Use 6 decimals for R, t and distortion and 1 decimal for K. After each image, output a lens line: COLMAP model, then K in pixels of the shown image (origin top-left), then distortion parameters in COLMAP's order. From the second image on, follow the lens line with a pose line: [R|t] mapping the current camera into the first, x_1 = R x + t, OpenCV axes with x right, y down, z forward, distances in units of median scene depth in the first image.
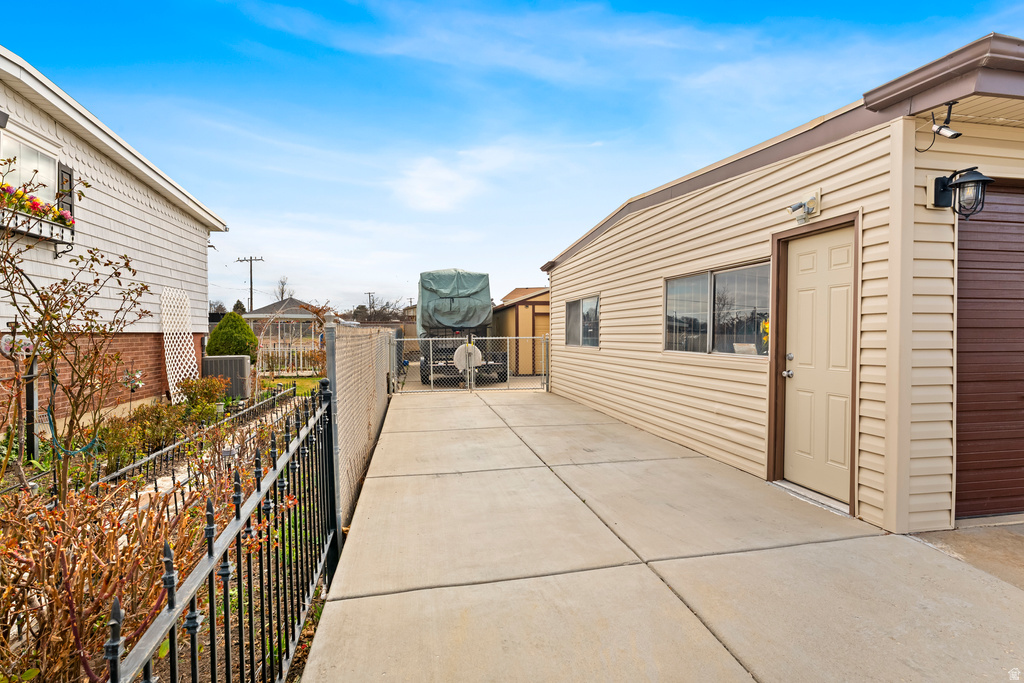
lens RADIAL K [[500.5, 0, 512.0], [0, 500.5, 341.5], [0, 0, 1]] dist [-0.000187, -0.000067]
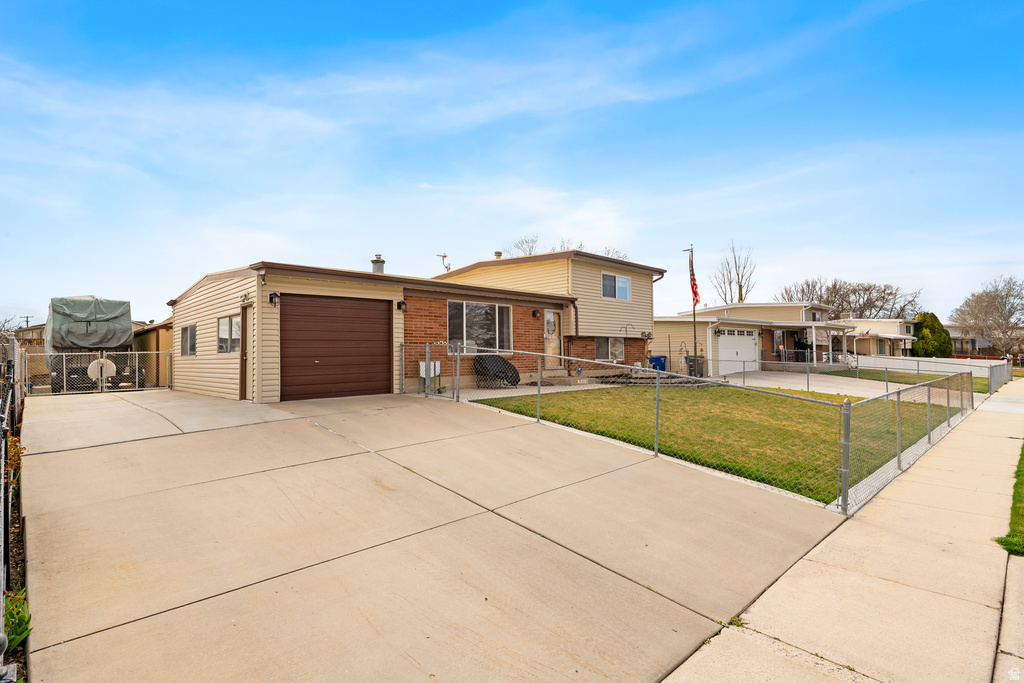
lens RADIAL K [[504.0, 0, 512.5], [0, 504.0, 339.4], [0, 0, 1]] dist [-0.001274, -0.000602]
pose [[0.841439, 0.003165, 0.540342, 0.104279], [0.025642, 0.998622, -0.045780, 0.042452], [-0.539743, 0.052376, 0.840199, -0.678734]]
